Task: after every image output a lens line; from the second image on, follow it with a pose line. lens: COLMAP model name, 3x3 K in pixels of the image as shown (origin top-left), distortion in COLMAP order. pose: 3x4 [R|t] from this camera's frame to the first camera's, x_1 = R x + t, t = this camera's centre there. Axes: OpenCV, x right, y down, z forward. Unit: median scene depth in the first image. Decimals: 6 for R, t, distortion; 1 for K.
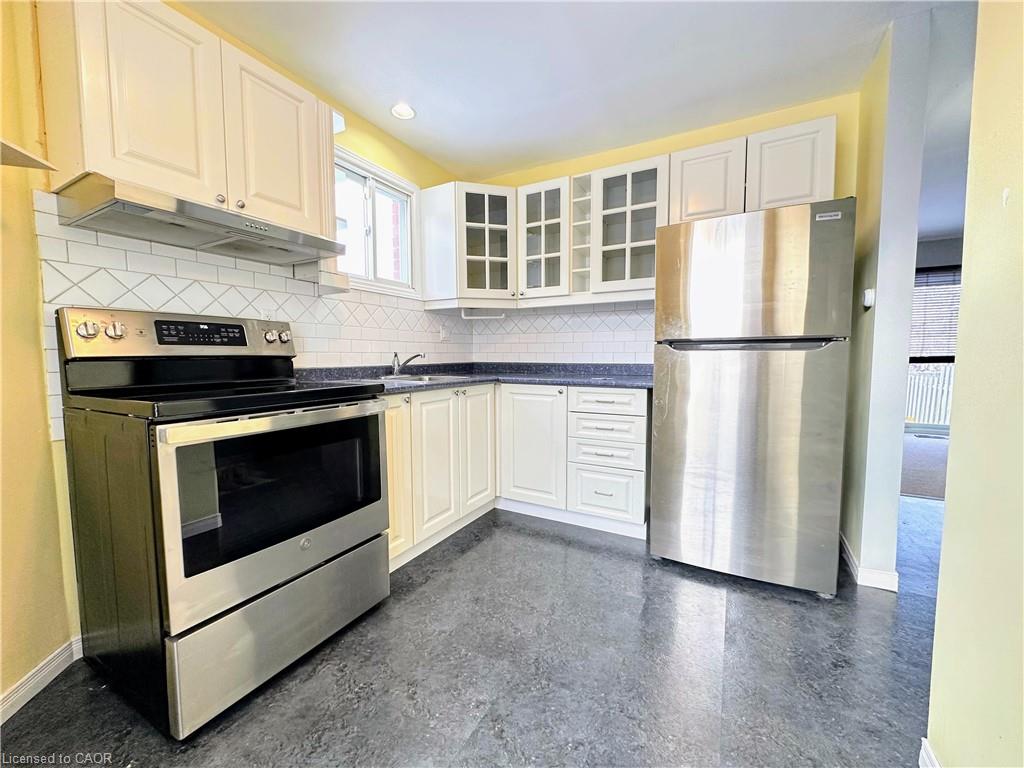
lens RADIAL K [[412.0, 0, 510.9], [0, 412.0, 385.1], [0, 0, 1]] dist [-0.003256, -0.000476]
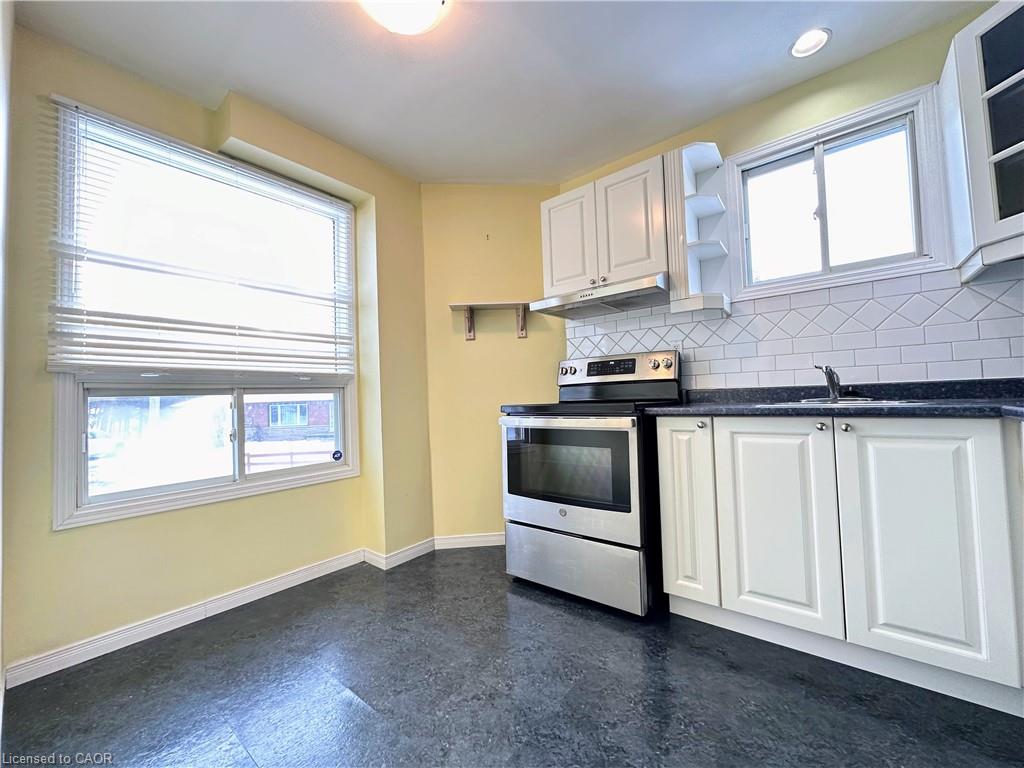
lens RADIAL K [[412.0, 0, 511.8], [0, 412.0, 383.4], [0, 0, 1]] dist [-0.003256, -0.000476]
pose [[-0.193538, -0.024385, -0.980790, 0.810937], [-0.037078, 0.999159, -0.017525, -0.025576], [0.980392, 0.032974, -0.194280, 0.929218]]
